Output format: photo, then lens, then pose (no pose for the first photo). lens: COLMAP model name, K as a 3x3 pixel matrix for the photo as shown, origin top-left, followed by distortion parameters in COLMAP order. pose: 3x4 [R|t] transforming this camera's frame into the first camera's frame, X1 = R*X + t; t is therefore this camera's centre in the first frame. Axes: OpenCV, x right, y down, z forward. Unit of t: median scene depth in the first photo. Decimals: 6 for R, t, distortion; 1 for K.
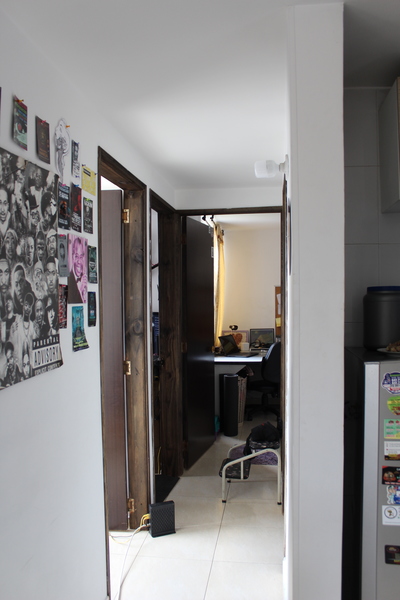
lens RADIAL K [[499.3, 0, 199.5], [0, 499.3, 295.5], [0, 0, 1]] dist [-0.140903, 0.067726]
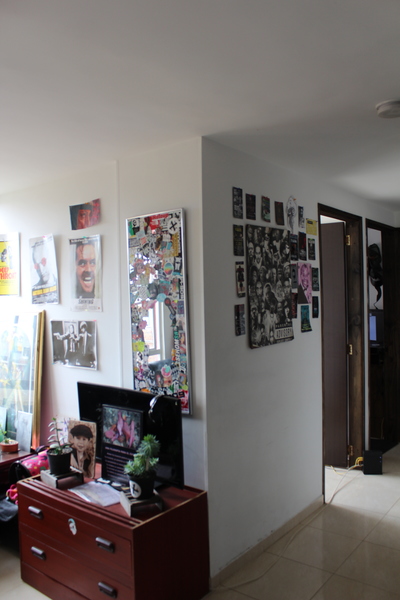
lens RADIAL K [[499.3, 0, 199.2], [0, 499.3, 299.5], [0, 0, 1]] dist [-0.140903, 0.067726]
pose [[0.862201, -0.000672, -0.506565, 0.298402], [0.007790, 0.999898, 0.011931, -0.021013], [0.506506, -0.014233, 0.862119, -0.626900]]
